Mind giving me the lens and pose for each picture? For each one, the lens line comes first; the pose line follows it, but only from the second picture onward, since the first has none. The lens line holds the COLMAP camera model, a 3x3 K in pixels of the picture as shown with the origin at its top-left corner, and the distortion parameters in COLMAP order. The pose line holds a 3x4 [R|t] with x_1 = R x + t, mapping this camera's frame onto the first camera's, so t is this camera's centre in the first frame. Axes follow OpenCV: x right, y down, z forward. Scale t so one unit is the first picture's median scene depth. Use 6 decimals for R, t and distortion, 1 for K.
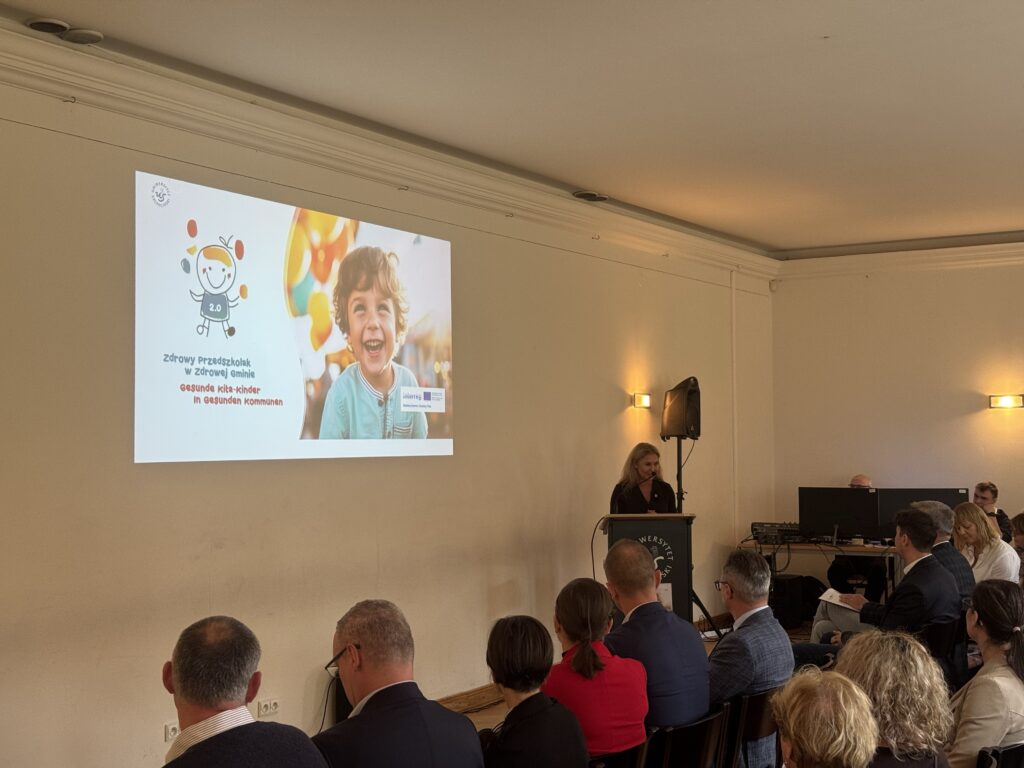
lens RADIAL K [[1444.6, 0, 512.0], [0, 1444.6, 384.0], [0, 0, 1]] dist [0.085230, 0.054433]
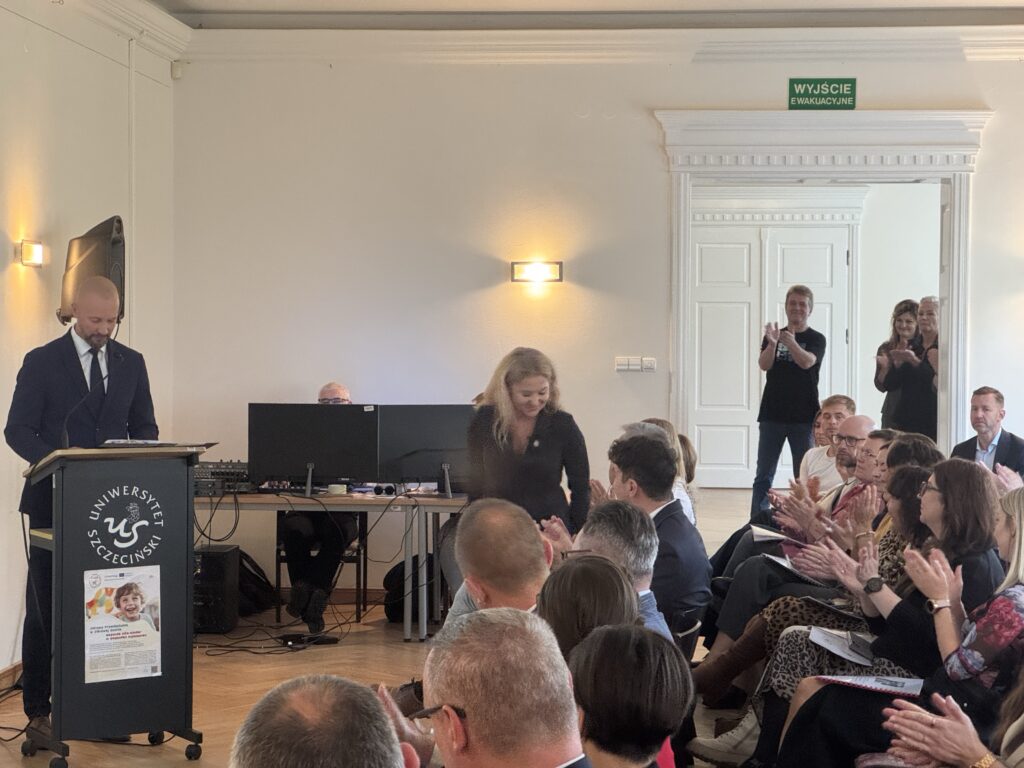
lens RADIAL K [[2323.3, 0, 512.0], [0, 2323.3, 384.0], [0, 0, 1]] dist [-0.286133, 6.838648]
pose [[0.903468, 0.007177, 0.428595, -0.126739], [-0.034495, 0.997834, 0.056006, 0.004470], [-0.427265, -0.065384, 0.901759, 0.069681]]
